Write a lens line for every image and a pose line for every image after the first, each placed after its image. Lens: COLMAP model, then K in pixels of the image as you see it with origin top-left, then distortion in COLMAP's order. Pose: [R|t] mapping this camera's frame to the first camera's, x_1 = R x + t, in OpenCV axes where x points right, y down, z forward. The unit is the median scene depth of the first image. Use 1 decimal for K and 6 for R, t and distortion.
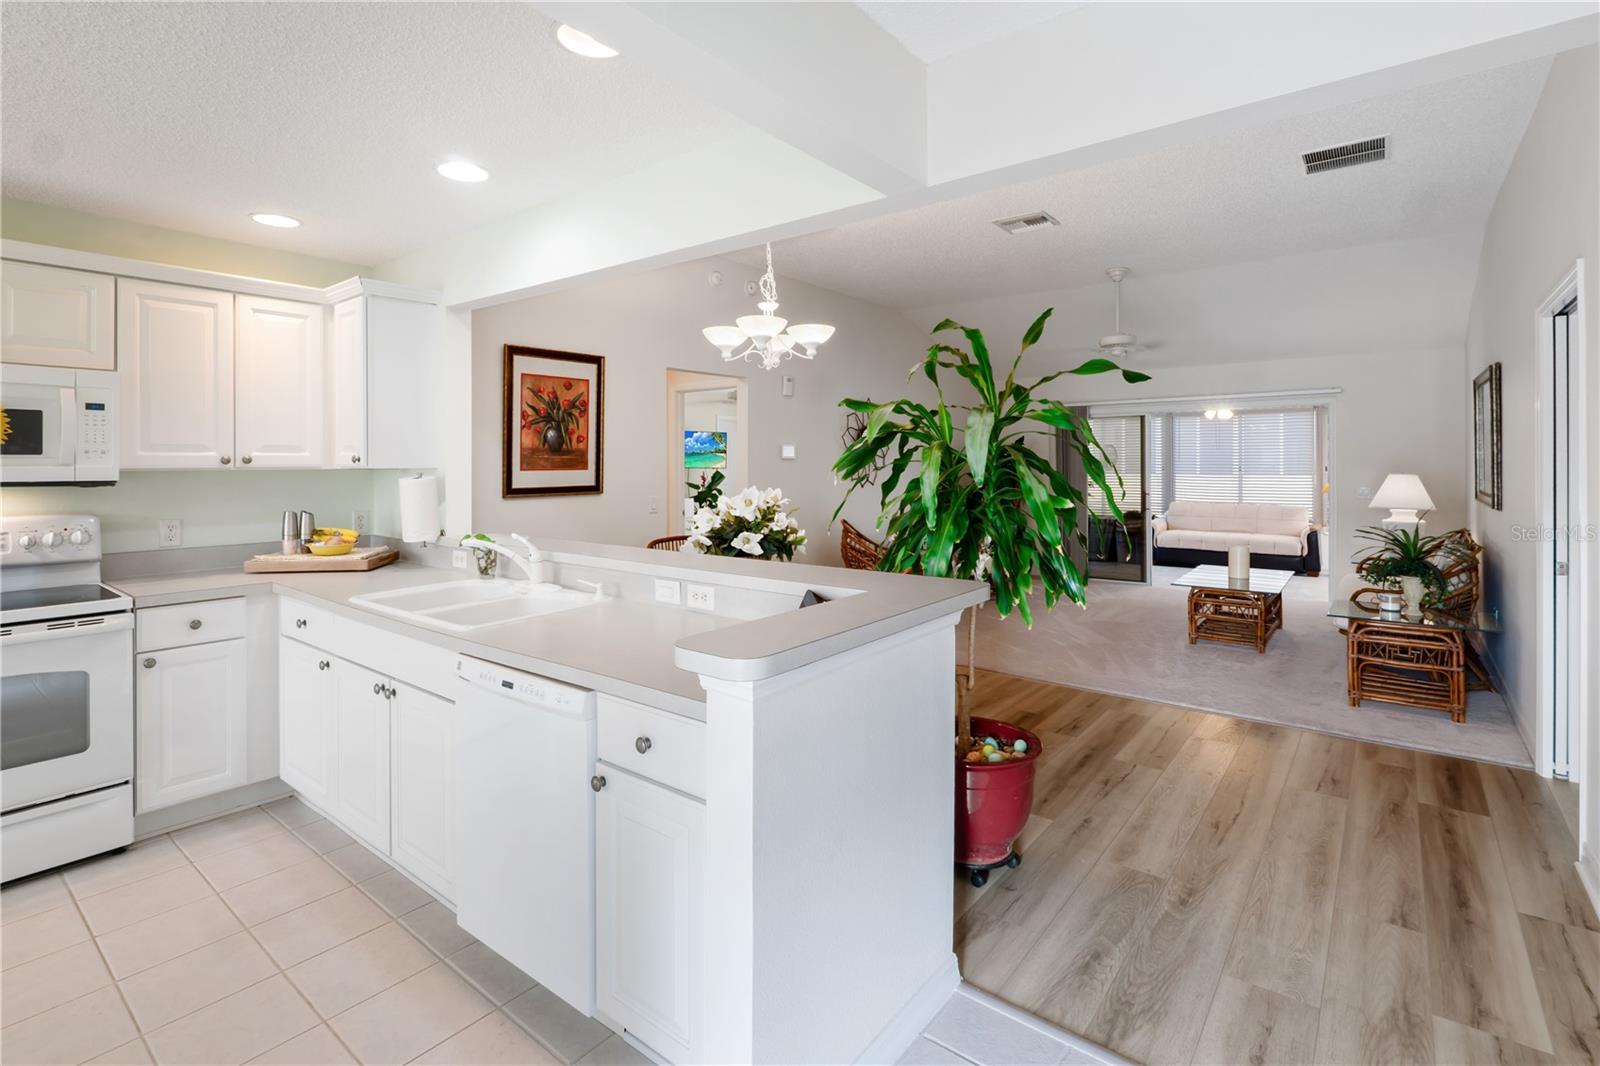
lens RADIAL K [[751.5, 0, 802.2], [0, 751.5, 463.3], [0, 0, 1]] dist [-0.008389, 0.000553]
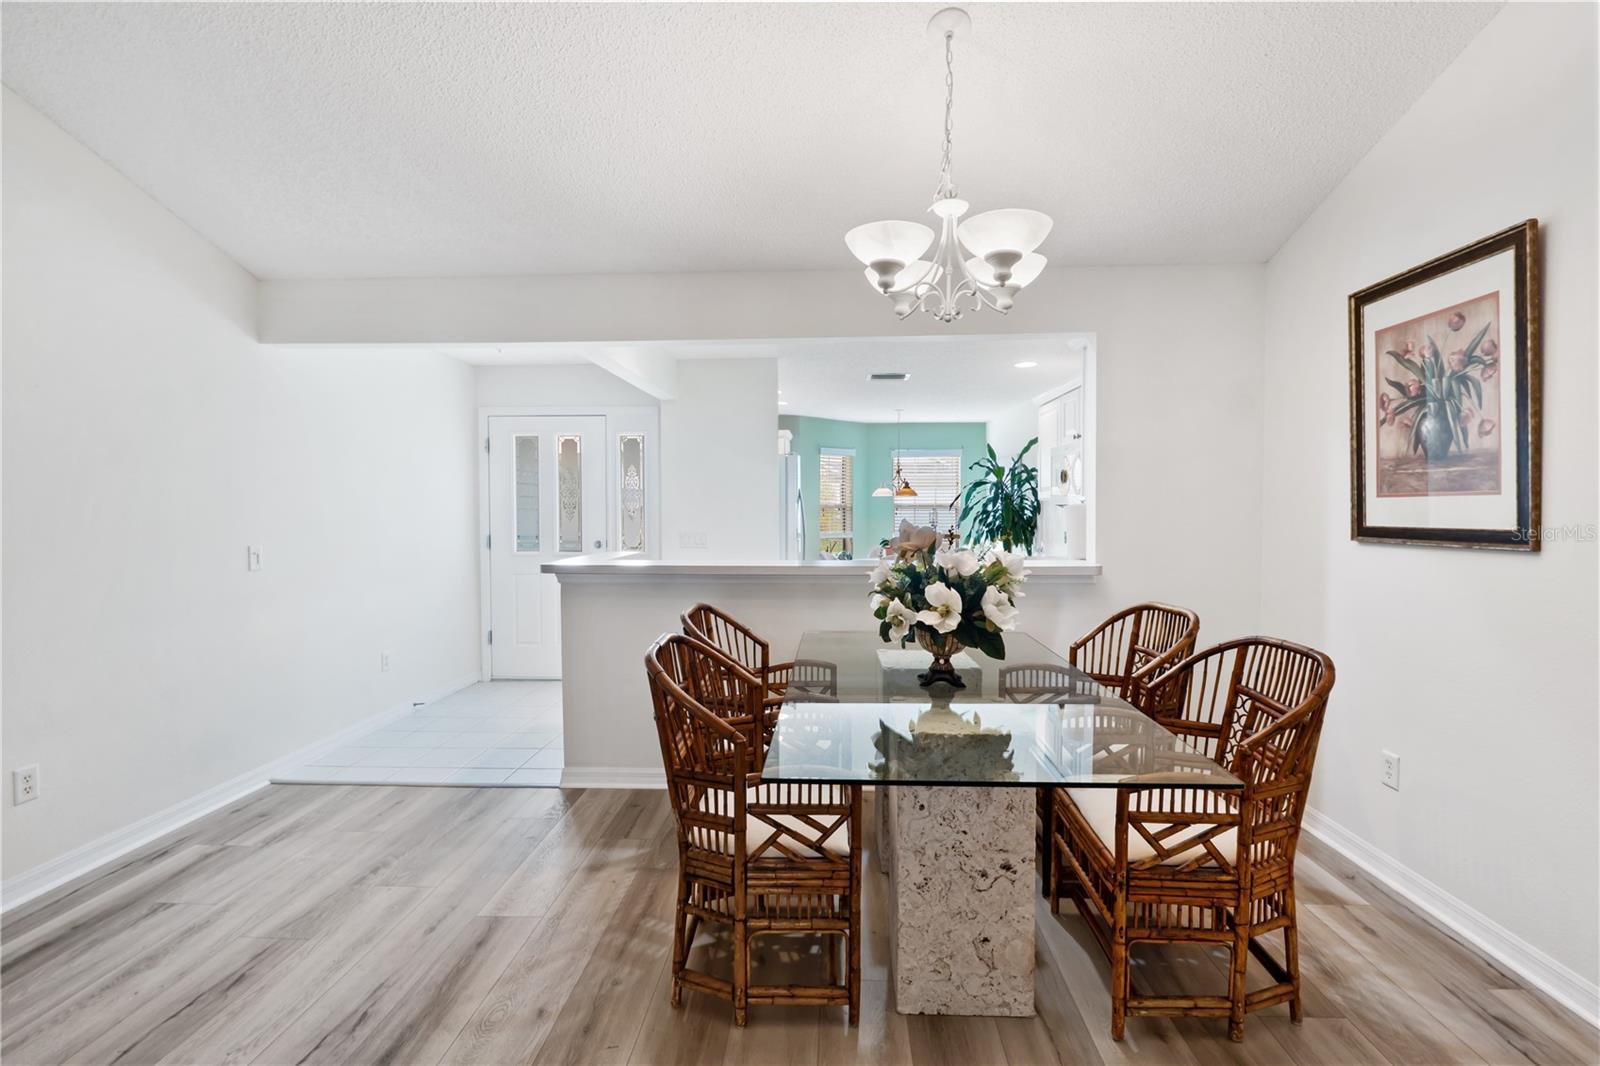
lens RADIAL K [[727.0, 0, 807.2], [0, 727.0, 529.4], [0, 0, 1]] dist [-0.012373, 0.001846]
pose [[-0.809971, 0.021531, -0.586074, 0.429591], [0.003965, 0.999504, 0.031240, 0.020741], [0.586456, 0.022979, -0.809655, 1.601332]]
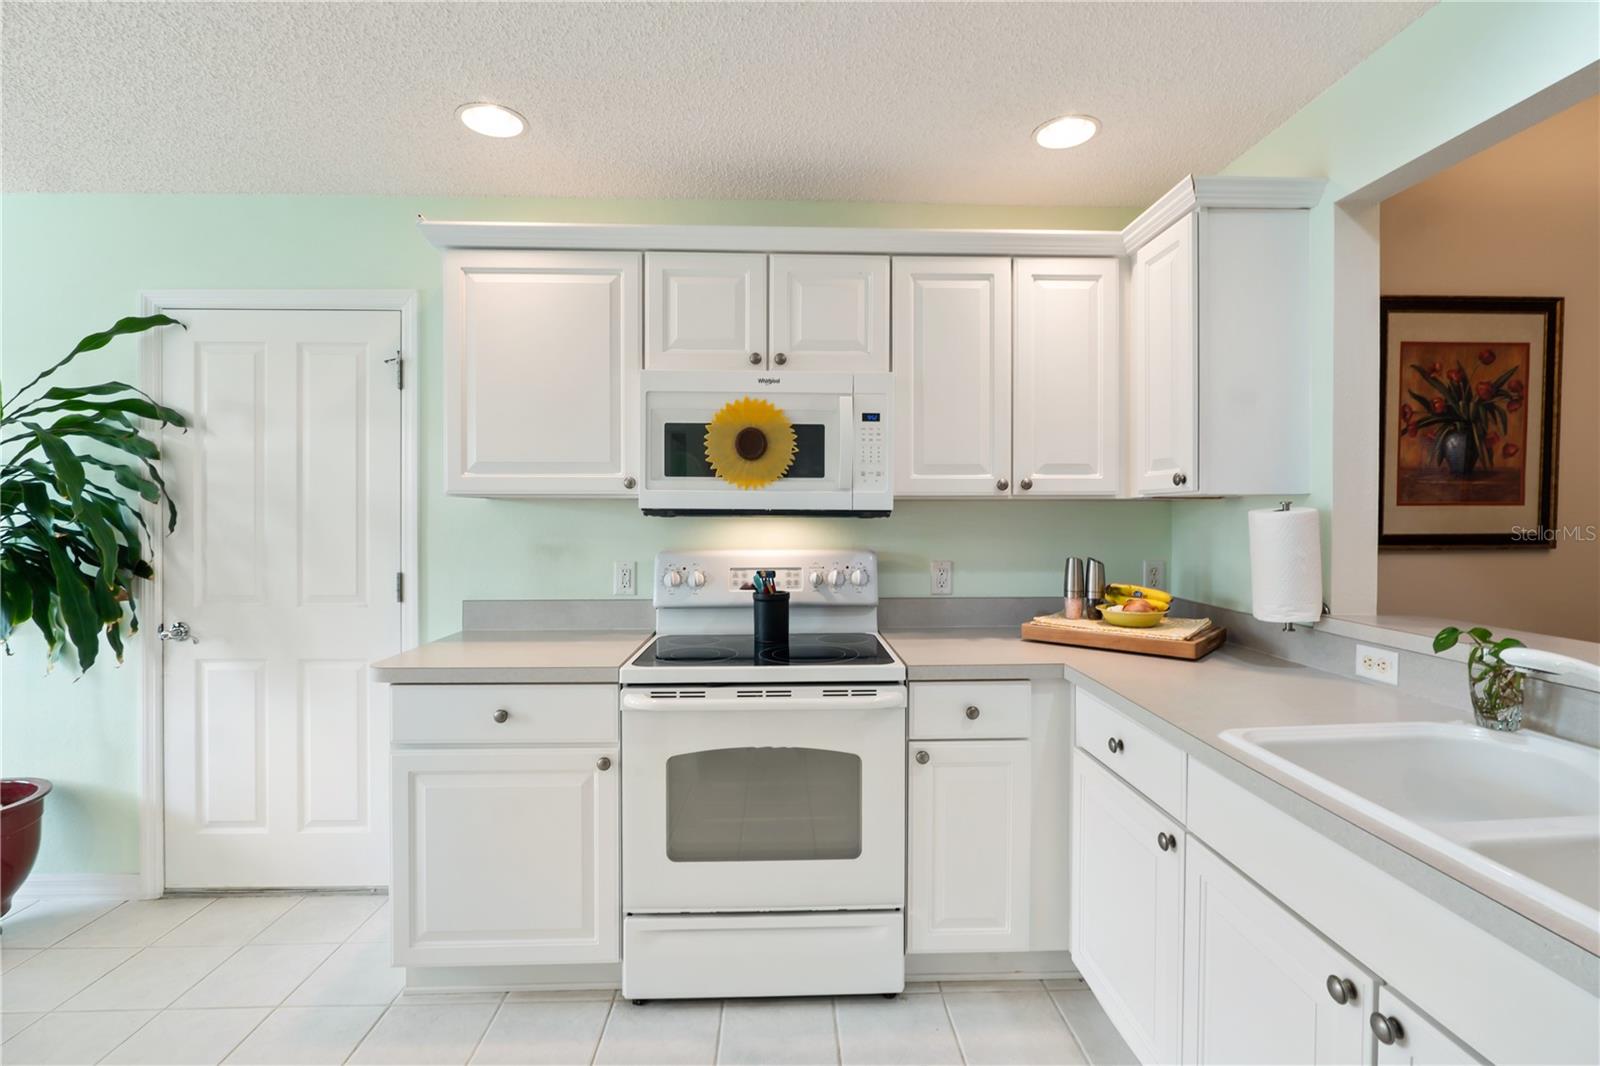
lens RADIAL K [[733.6, 0, 809.4], [0, 733.6, 519.5], [0, 0, 1]] dist [-0.009804, 0.000886]
pose [[0.649412, 0.008782, -0.760386, -0.318300], [-0.002097, 0.999950, 0.009758, 0.021503], [0.760434, -0.004742, 0.649398, 0.356523]]
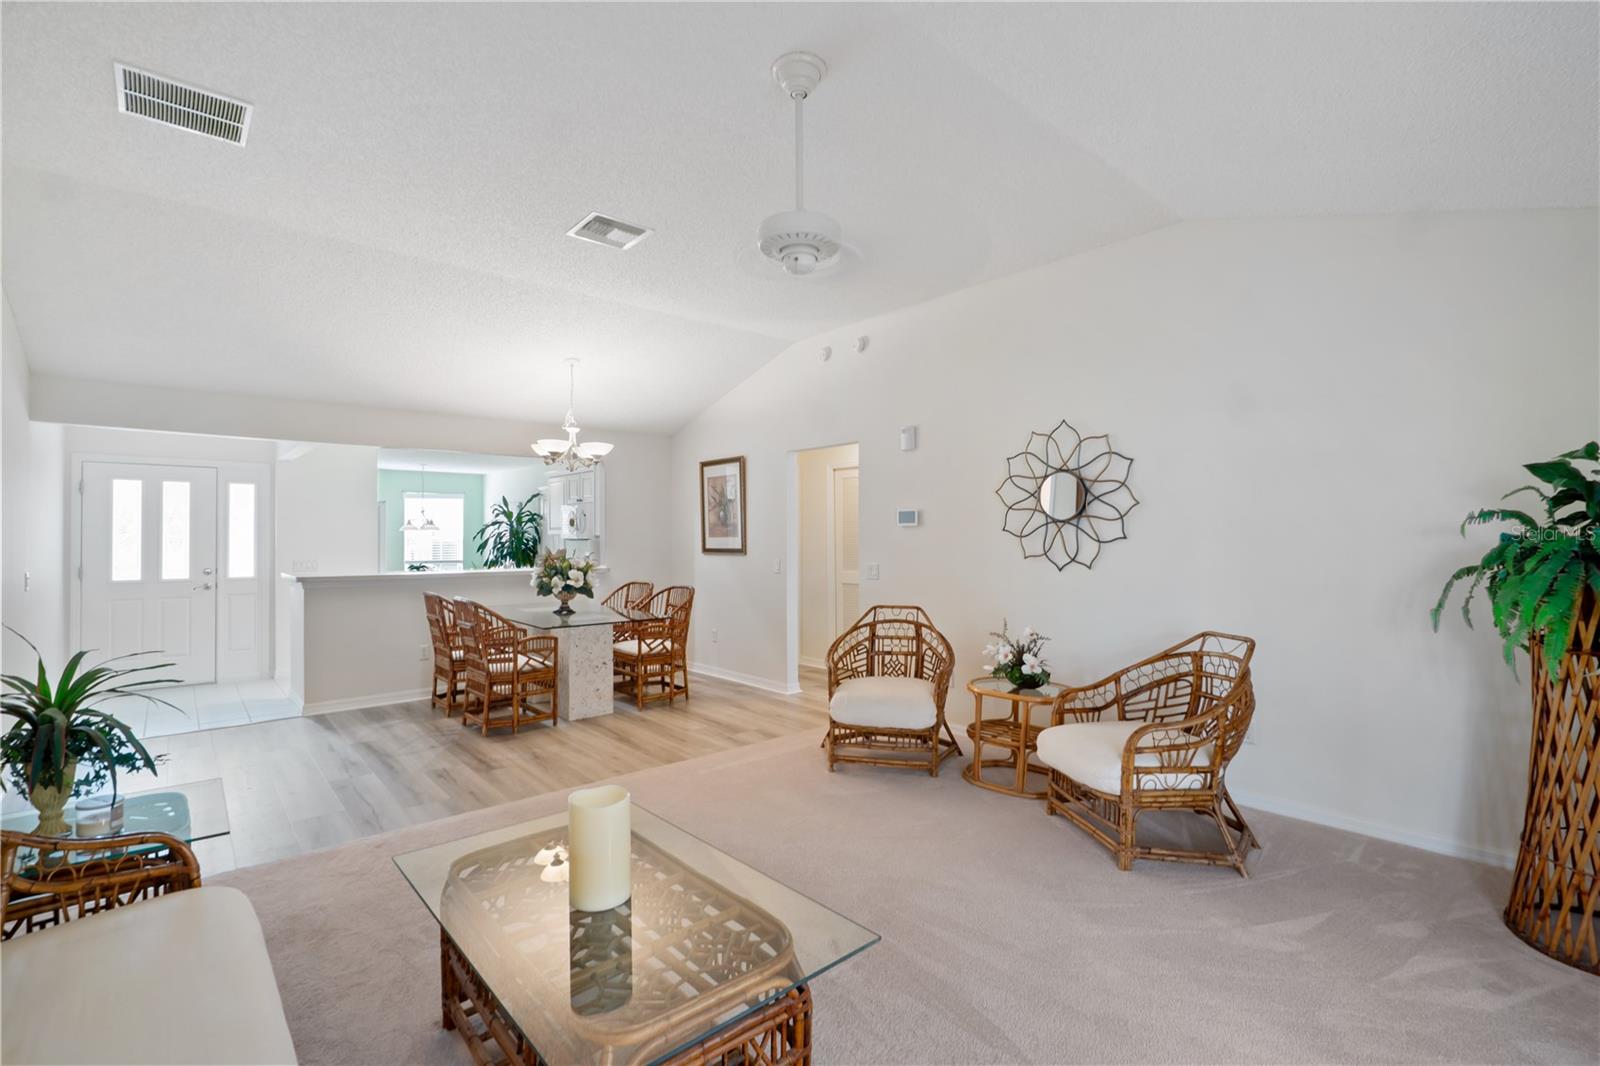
lens RADIAL K [[727.0, 0, 807.2], [0, 727.0, 529.4], [0, 0, 1]] dist [-0.012373, 0.001846]
pose [[-0.180163, -0.005969, -0.983619, 1.516105], [0.003232, 0.999973, -0.006660, 0.004738], [0.983632, -0.004379, -0.180139, 1.996453]]
